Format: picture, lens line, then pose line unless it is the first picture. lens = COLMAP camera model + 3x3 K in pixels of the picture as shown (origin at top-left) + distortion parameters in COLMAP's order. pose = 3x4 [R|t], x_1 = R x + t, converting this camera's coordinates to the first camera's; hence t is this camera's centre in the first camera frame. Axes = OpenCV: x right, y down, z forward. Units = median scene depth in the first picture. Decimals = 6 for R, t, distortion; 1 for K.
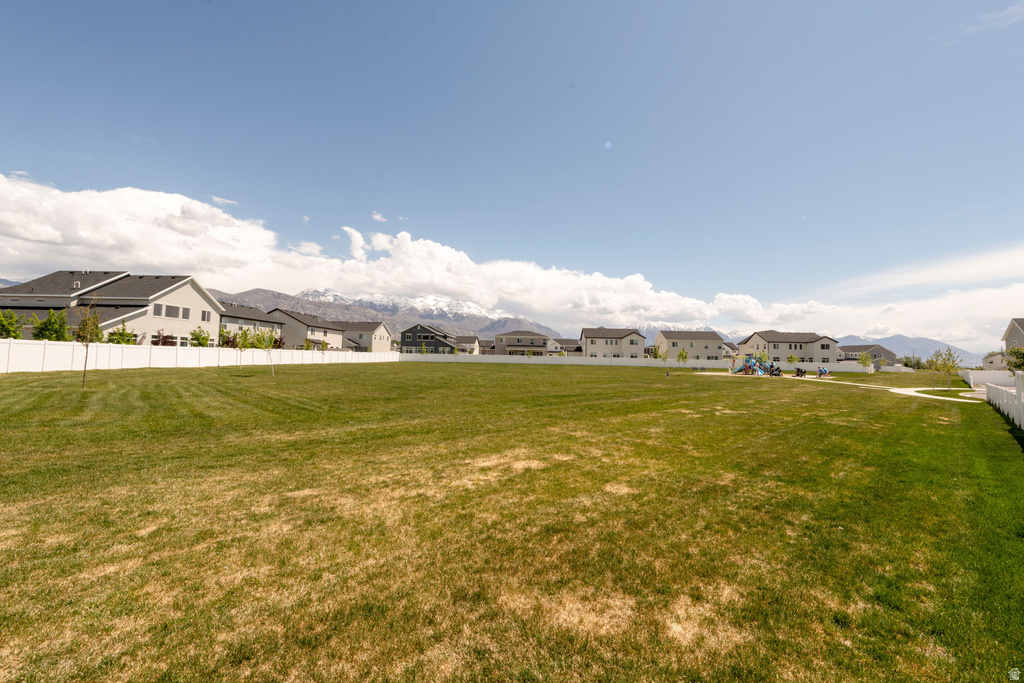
lens RADIAL K [[398.9, 0, 513.6], [0, 398.9, 343.6], [0, 0, 1]] dist [0.016312, -0.000104]
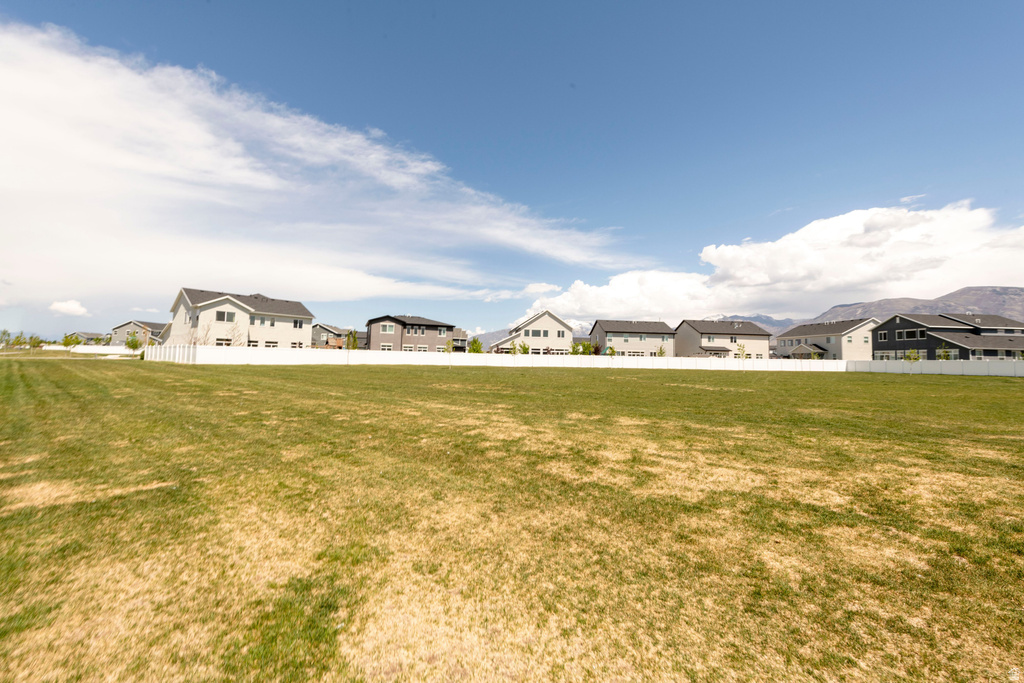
lens RADIAL K [[398.9, 0, 513.6], [0, 398.9, 343.6], [0, 0, 1]] dist [0.016312, -0.000104]
pose [[0.134973, -0.059358, -0.989070, 0.331245], [0.017797, 0.998188, -0.057476, 0.024447], [0.990689, -0.009845, 0.135785, 0.285642]]
